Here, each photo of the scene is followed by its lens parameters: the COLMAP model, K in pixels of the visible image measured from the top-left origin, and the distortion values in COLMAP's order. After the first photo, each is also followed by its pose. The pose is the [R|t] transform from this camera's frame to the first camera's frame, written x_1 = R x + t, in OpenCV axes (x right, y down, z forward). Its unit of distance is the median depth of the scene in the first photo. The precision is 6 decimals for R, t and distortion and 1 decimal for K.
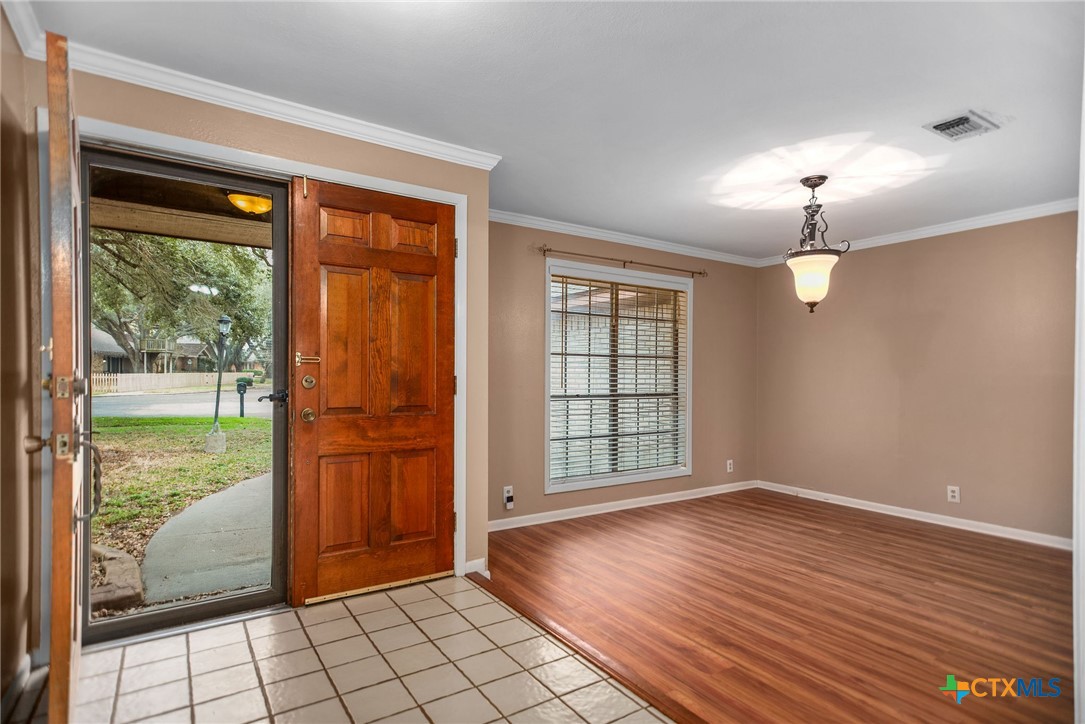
lens RADIAL K [[568.2, 0, 543.3], [0, 568.2, 368.7], [0, 0, 1]] dist [0.005318, 0.001054]
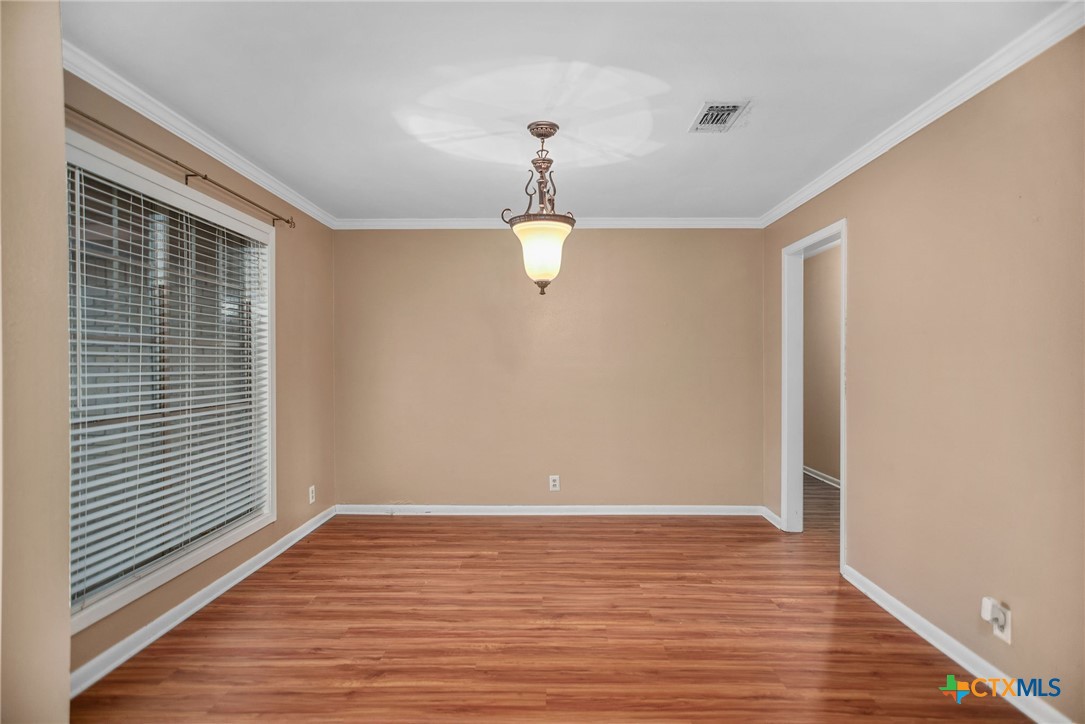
lens RADIAL K [[578.3, 0, 546.0], [0, 578.3, 359.5], [0, 0, 1]] dist [0.012392, 0.000912]
pose [[0.551976, -0.003022, 0.833855, -0.199132], [-0.003885, 0.999973, 0.006196, -0.012116], [-0.833851, -0.006659, 0.551950, 0.541351]]
